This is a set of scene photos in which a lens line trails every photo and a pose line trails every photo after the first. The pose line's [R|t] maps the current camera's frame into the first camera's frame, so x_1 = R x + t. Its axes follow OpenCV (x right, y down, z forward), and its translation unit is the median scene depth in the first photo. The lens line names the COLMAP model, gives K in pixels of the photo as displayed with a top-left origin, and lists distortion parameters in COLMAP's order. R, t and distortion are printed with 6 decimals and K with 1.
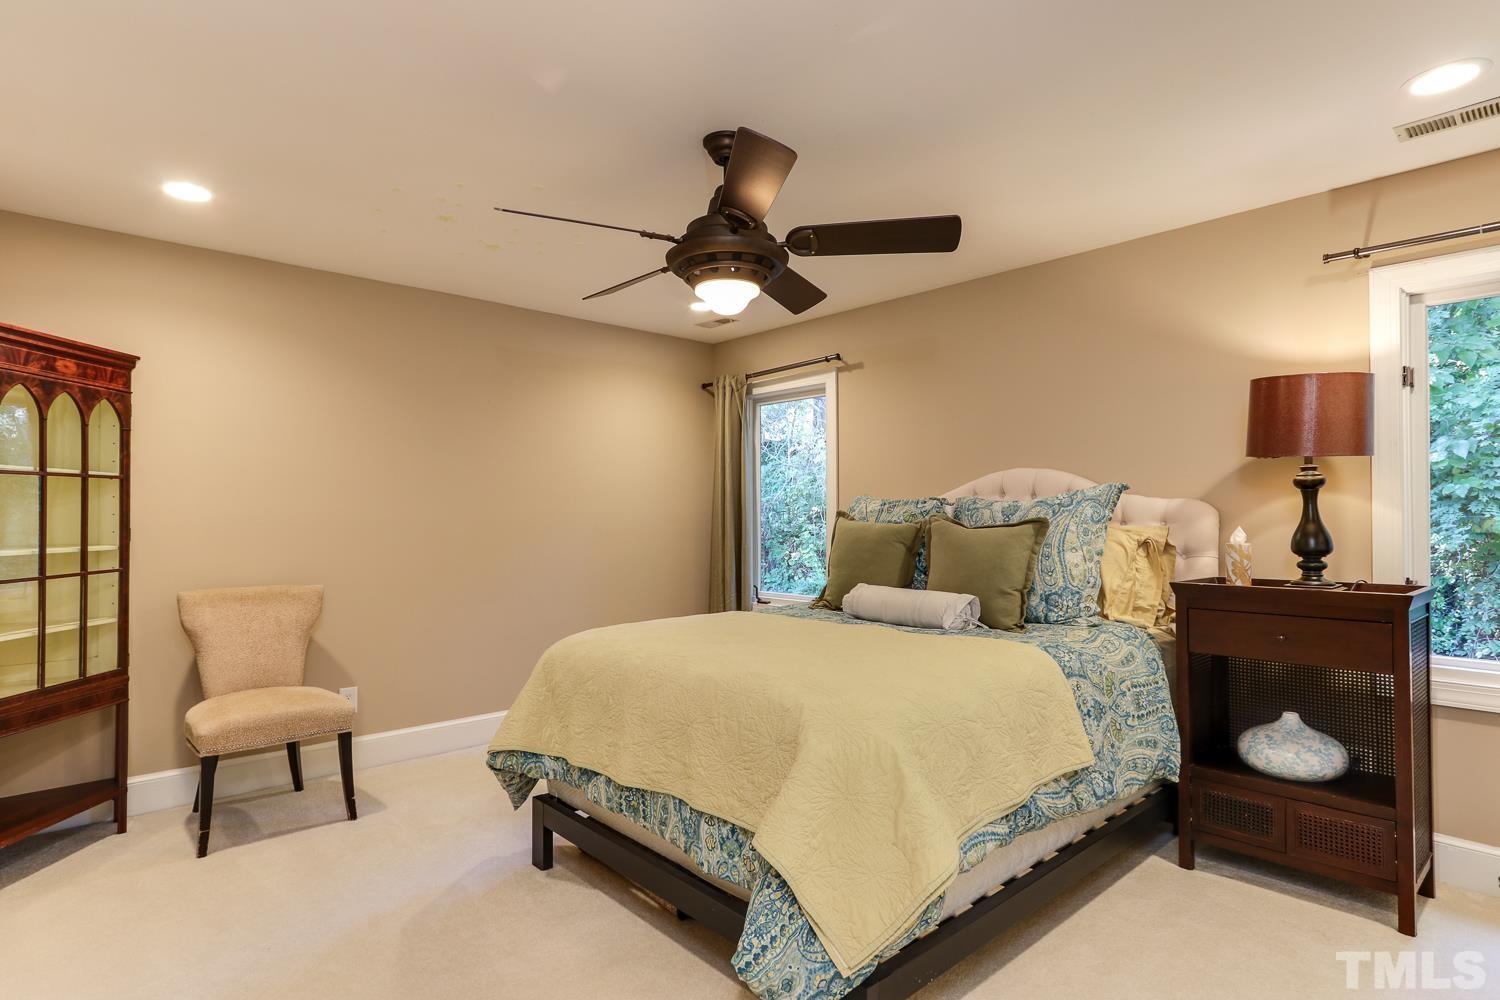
lens RADIAL K [[790.9, 0, 735.1], [0, 790.9, 499.6], [0, 0, 1]] dist [-0.001971, 0.000219]
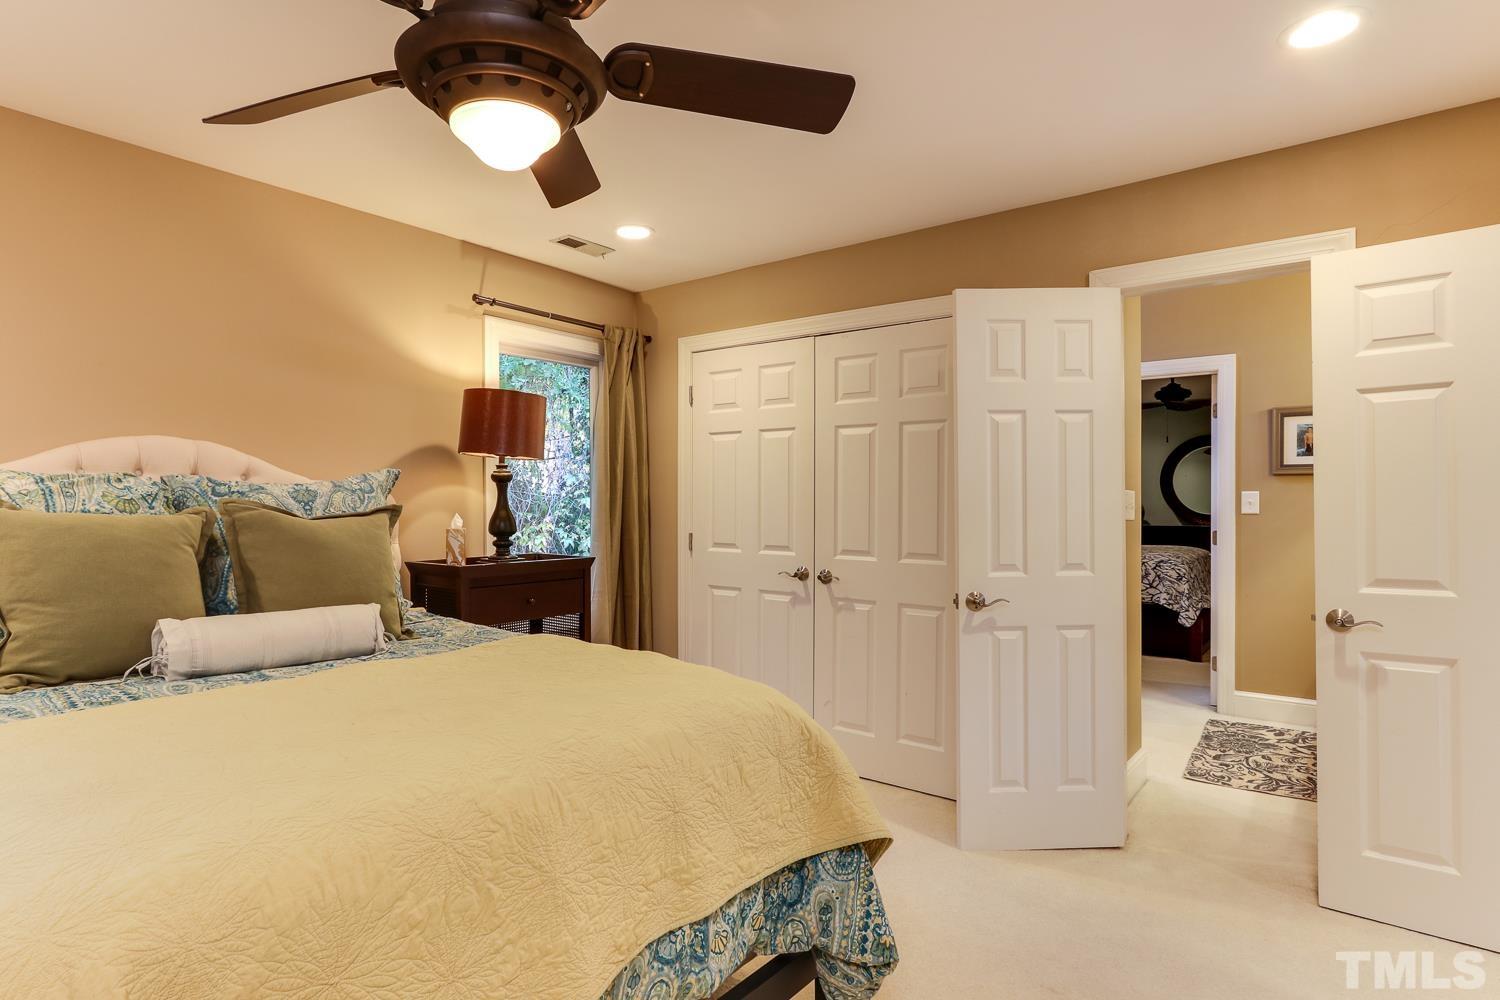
lens RADIAL K [[790.9, 0, 736.2], [0, 790.9, 498.6], [0, 0, 1]] dist [-0.001971, 0.000219]
pose [[-0.161526, 0.008468, 0.986832, -0.573785], [-0.023532, 0.999646, -0.012429, 0.018808], [-0.986588, -0.025230, -0.161270, 0.830748]]
